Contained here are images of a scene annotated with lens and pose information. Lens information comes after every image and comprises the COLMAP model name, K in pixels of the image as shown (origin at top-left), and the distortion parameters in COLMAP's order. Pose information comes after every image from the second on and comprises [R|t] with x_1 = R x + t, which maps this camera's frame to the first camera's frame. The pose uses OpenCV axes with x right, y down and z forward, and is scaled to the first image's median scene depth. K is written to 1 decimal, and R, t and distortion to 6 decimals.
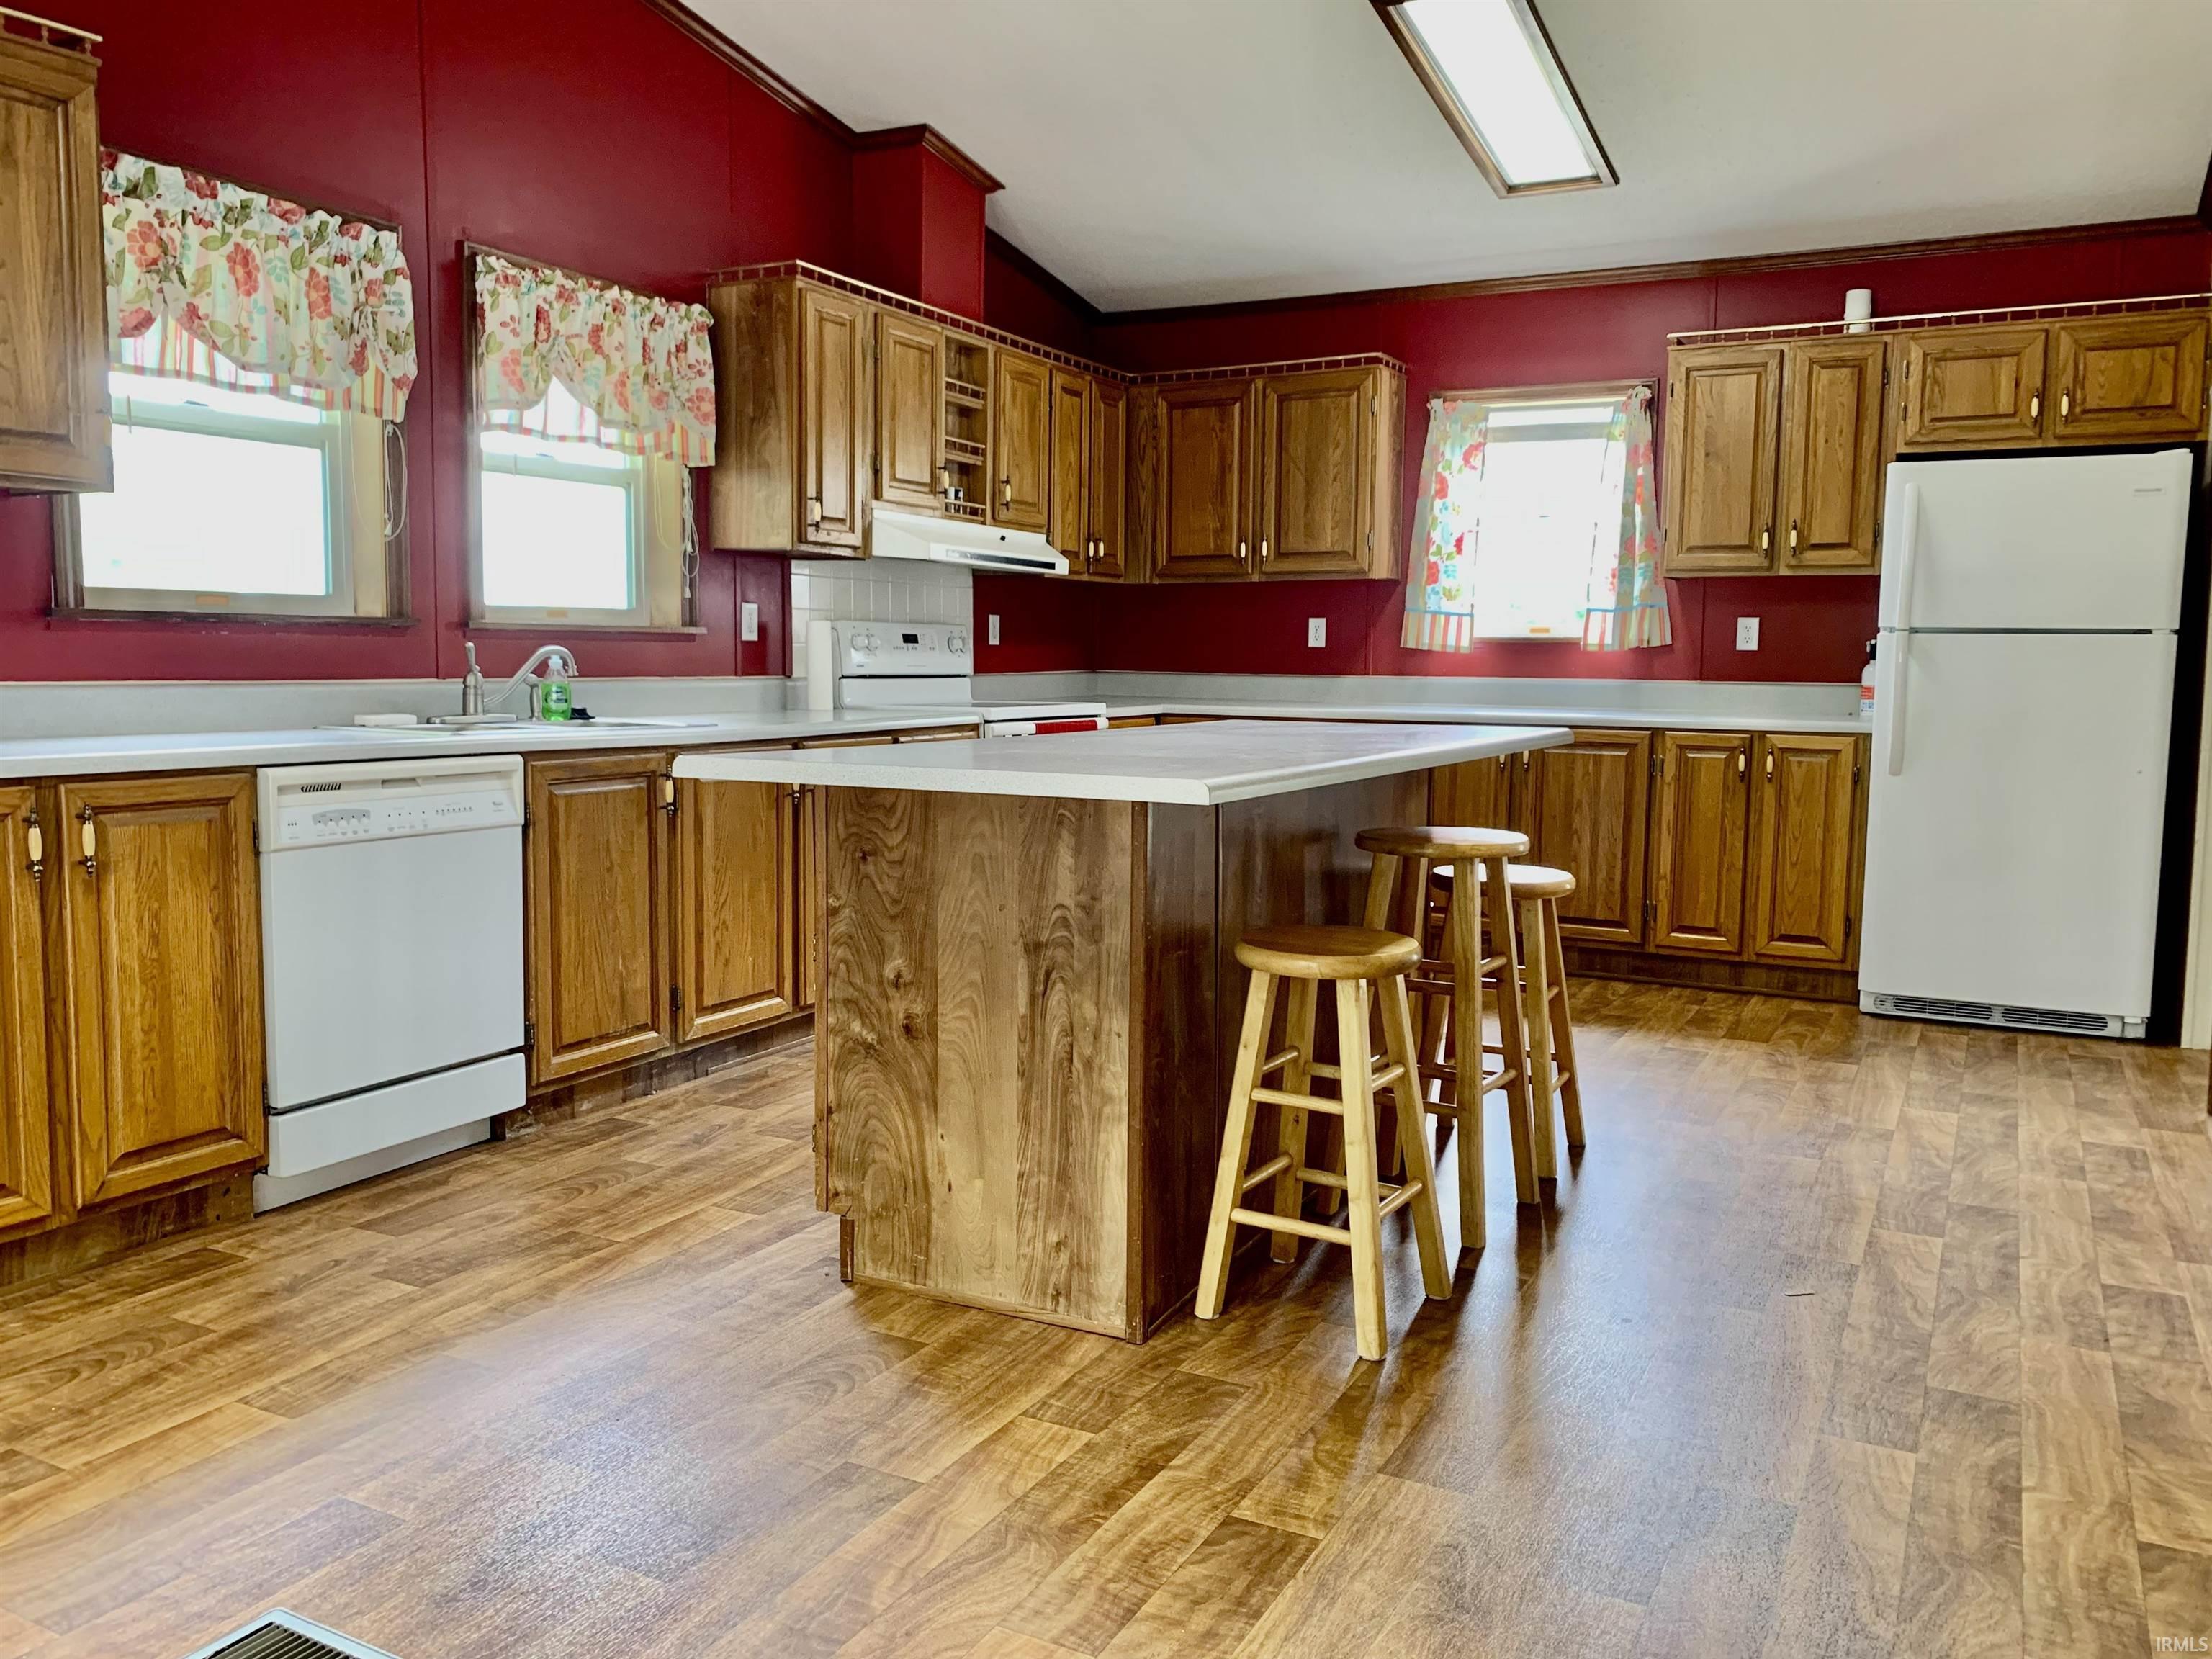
lens RADIAL K [[1710.5, 0, 1124.1], [0, 1710.5, 842.9], [0, 0, 1]] dist [0.063901, -0.059504]
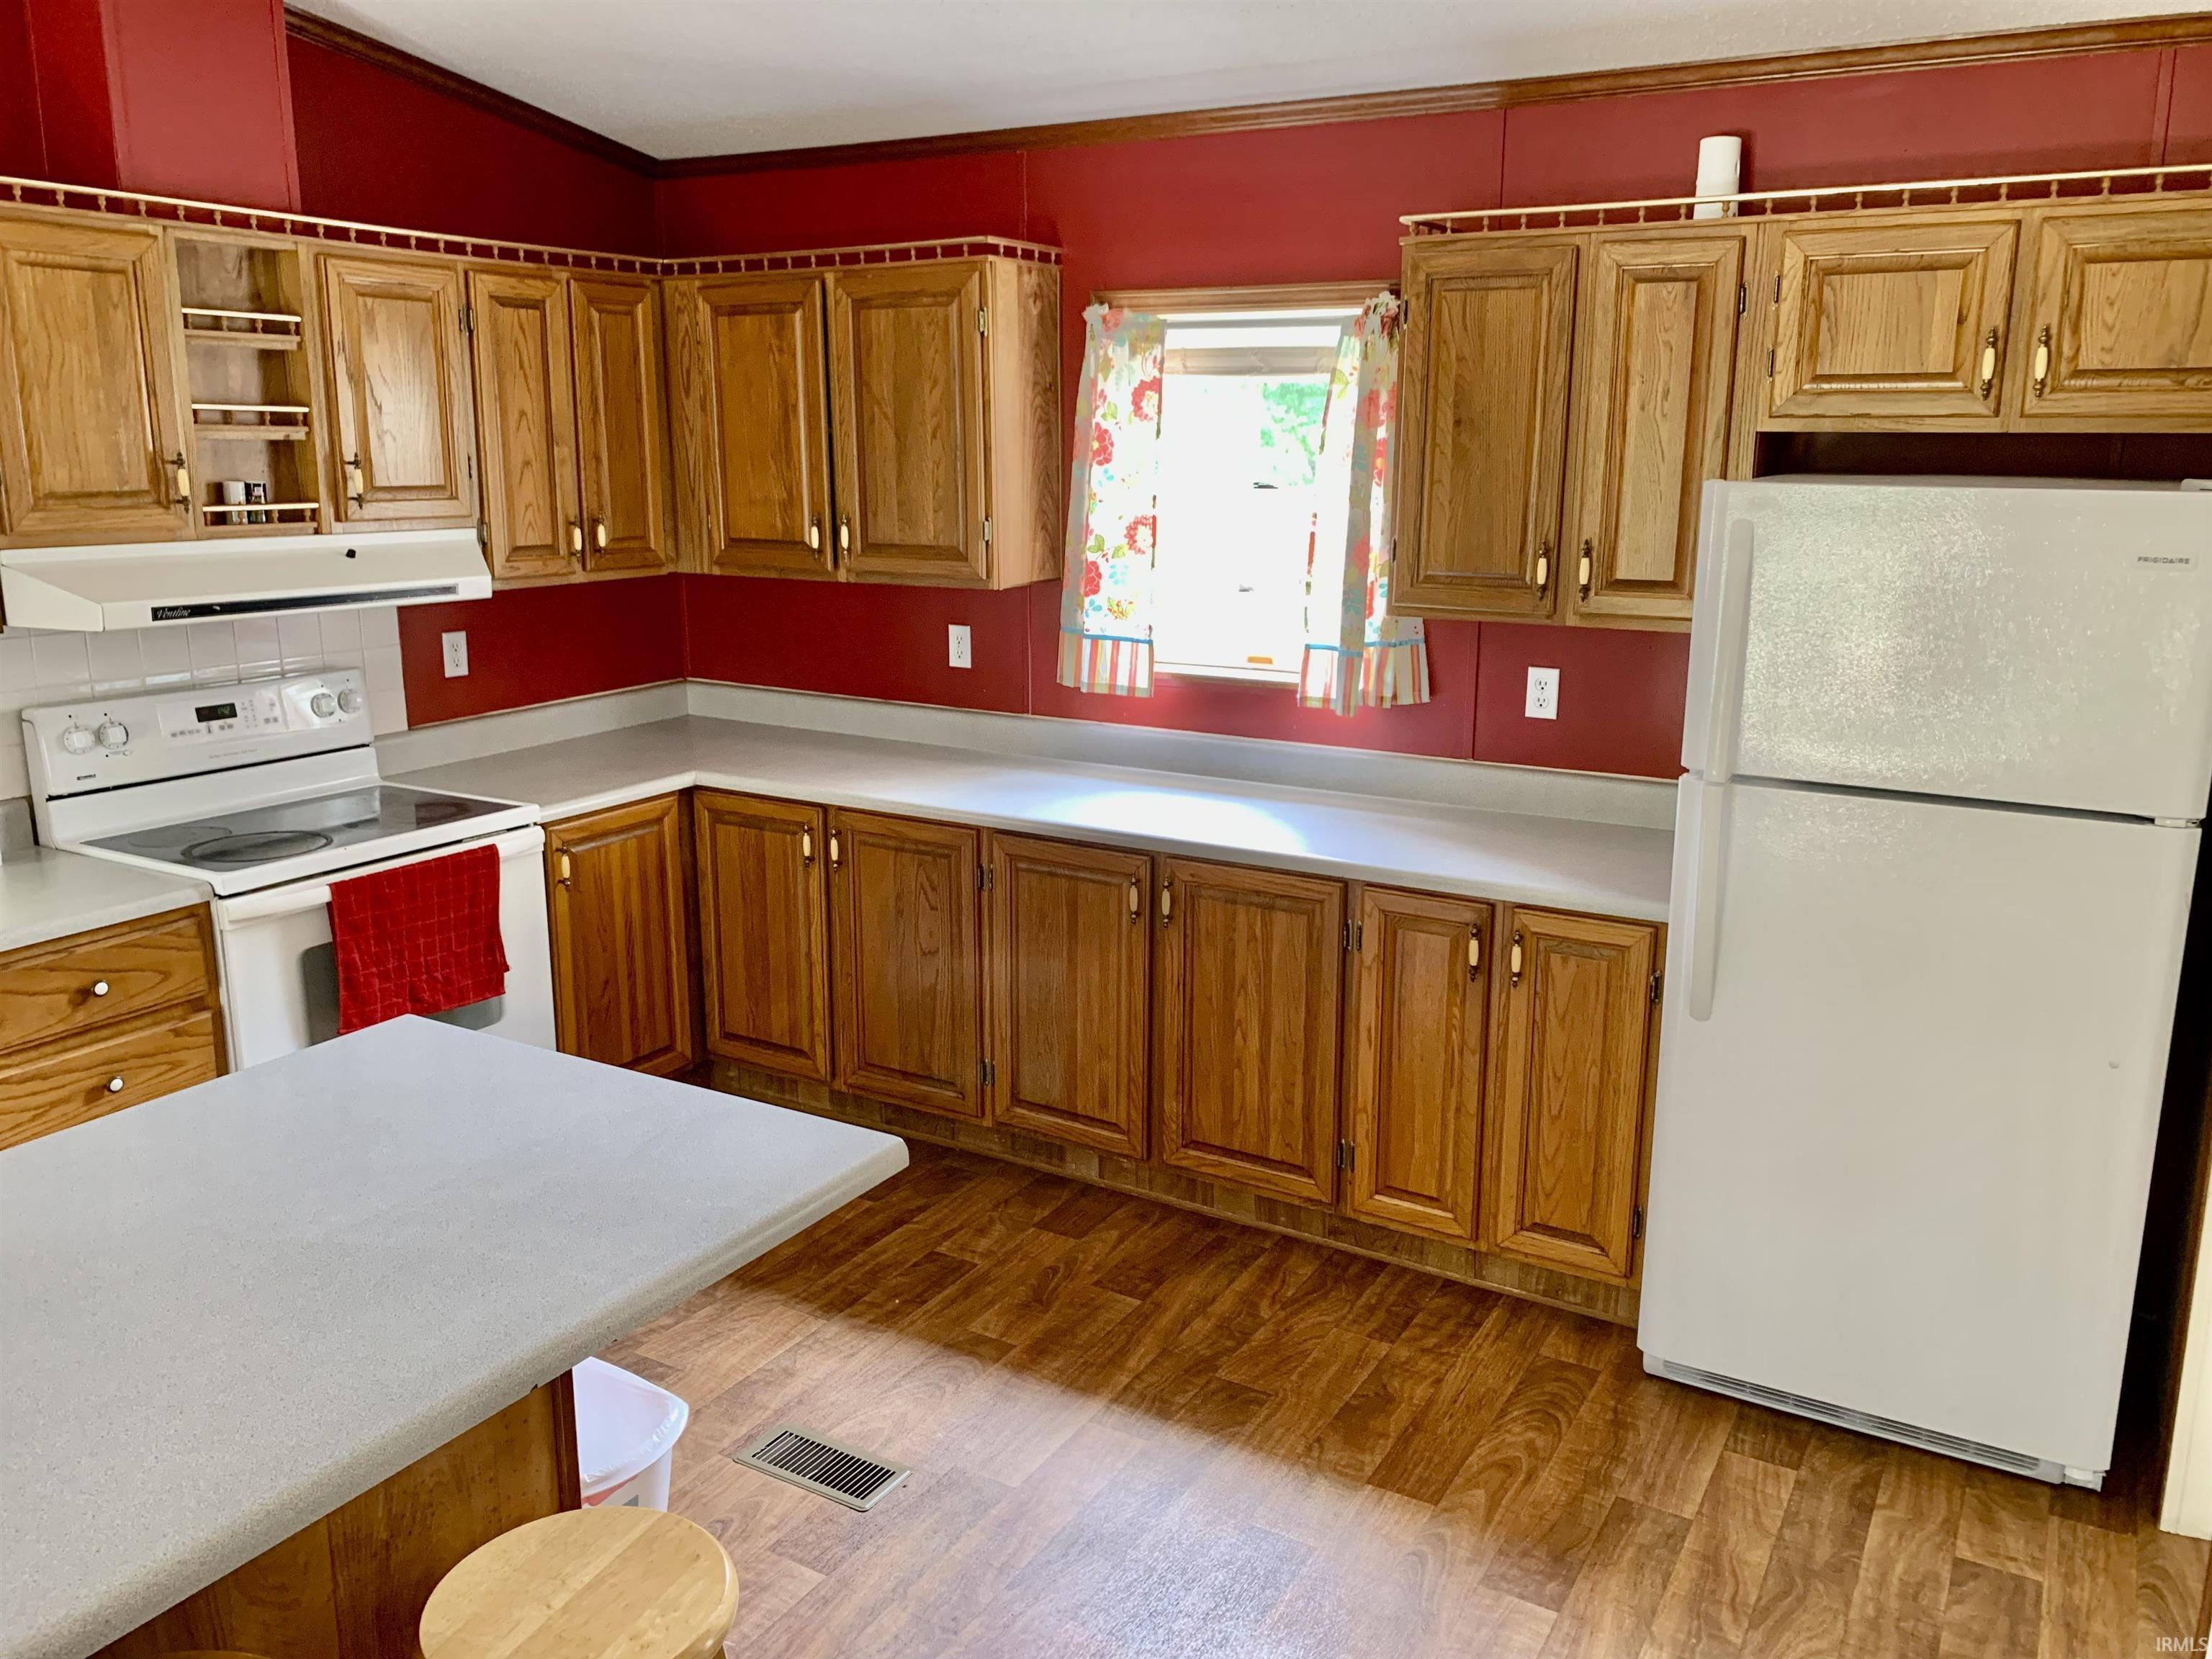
lens RADIAL K [[1710.5, 0, 1113.0], [0, 1710.5, 823.4], [0, 0, 1]] dist [0.063901, -0.059504]
pose [[0.998047, 0.007435, -0.062030, 0.253810], [-0.000166, 0.993205, 0.116379, -0.154272], [0.062473, -0.116141, 0.991266, 0.371713]]
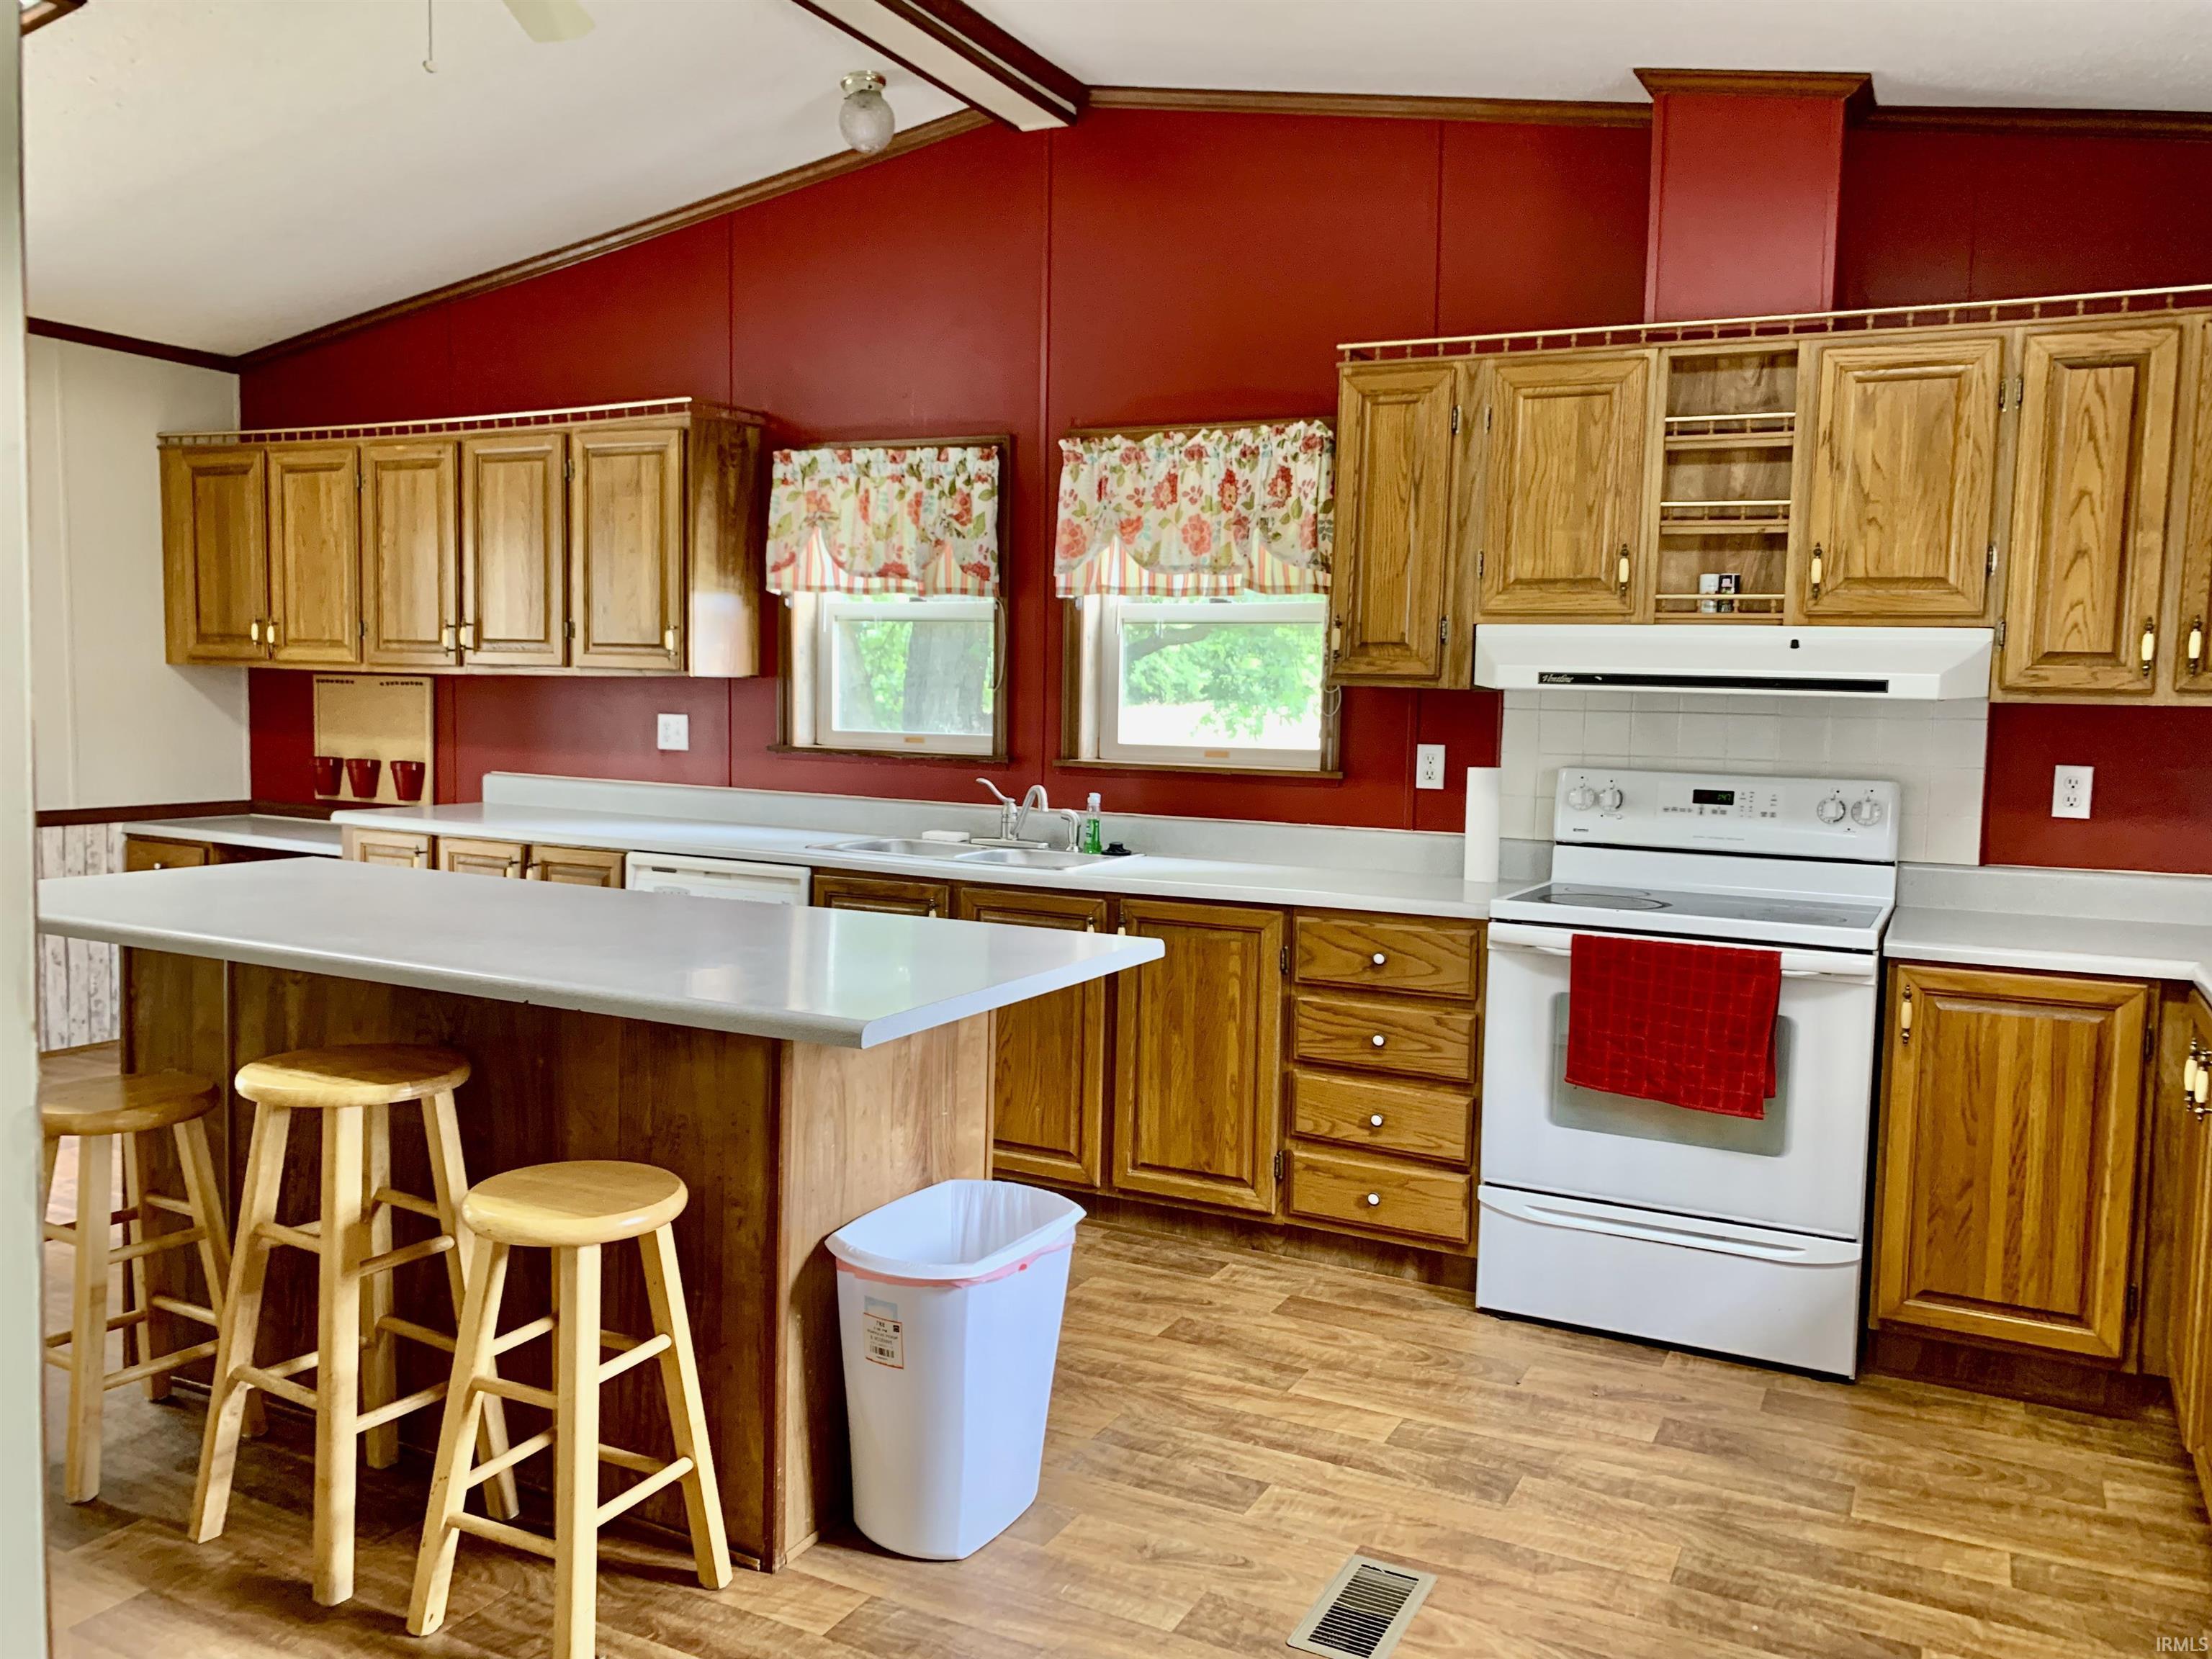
lens RADIAL K [[1710.5, 0, 1119.8], [0, 1710.5, 837.7], [0, 0, 1]] dist [0.063901, -0.059504]
pose [[0.010629, 0.083363, -0.996463, 0.561321], [-0.130153, 0.988157, 0.081279, -0.128502], [0.991437, 0.128828, 0.021353, 0.756188]]
